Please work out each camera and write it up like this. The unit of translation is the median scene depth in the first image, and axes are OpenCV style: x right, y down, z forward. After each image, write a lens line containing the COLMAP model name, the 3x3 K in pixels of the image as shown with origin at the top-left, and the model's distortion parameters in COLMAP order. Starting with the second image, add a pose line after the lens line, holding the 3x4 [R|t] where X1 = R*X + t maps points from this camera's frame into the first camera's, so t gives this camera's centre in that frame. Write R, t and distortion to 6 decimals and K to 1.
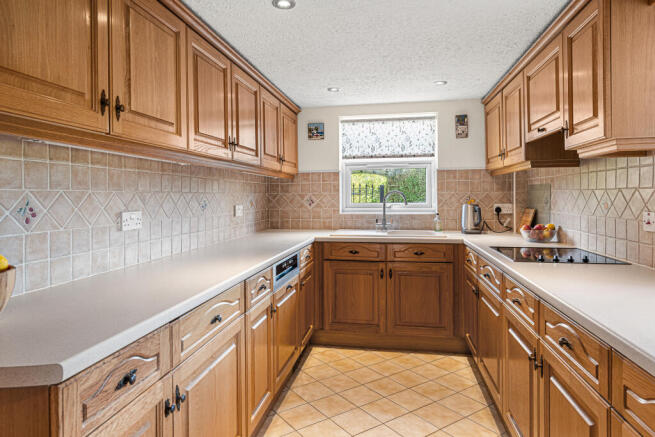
lens RADIAL K [[409.0, 0, 328.0], [0, 409.0, 196.9], [0, 0, 1]] dist [0.021764, -0.011372]
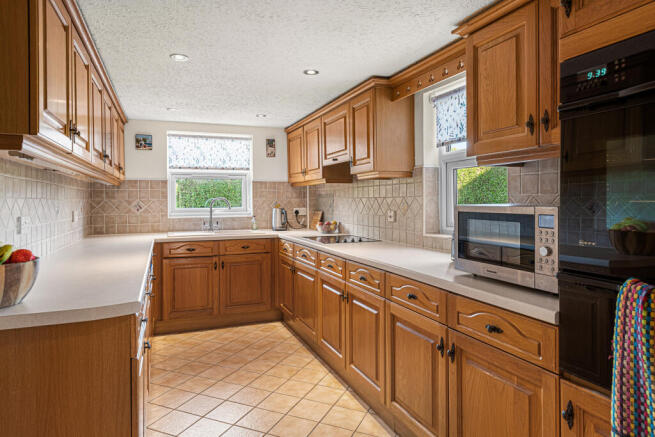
lens RADIAL K [[409.0, 0, 327.8], [0, 409.0, 196.1], [0, 0, 1]] dist [0.021764, -0.011372]
pose [[0.851441, 0.008156, 0.524387, -0.223952], [0.001094, 0.999849, -0.017328, 0.001920], [-0.524450, 0.015327, 0.851304, -0.215578]]
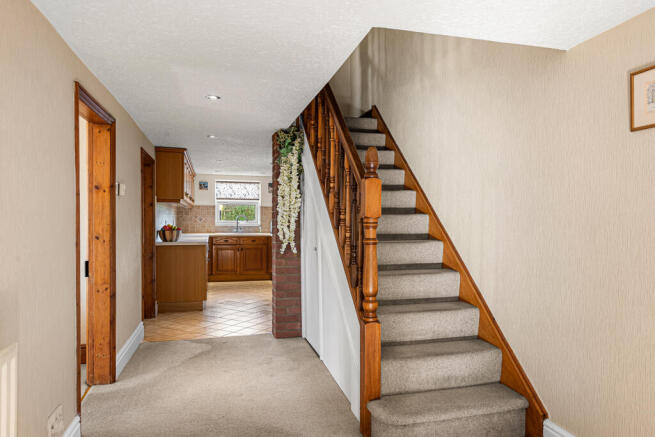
lens RADIAL K [[409.0, 0, 328.6], [0, 409.0, 221.1], [0, 0, 1]] dist [0.021764, -0.011372]
pose [[0.901626, 0.010764, 0.432382, -0.433282], [-0.011278, 0.999935, -0.001375, 0.018152], [-0.432369, -0.003637, 0.901689, -1.405751]]
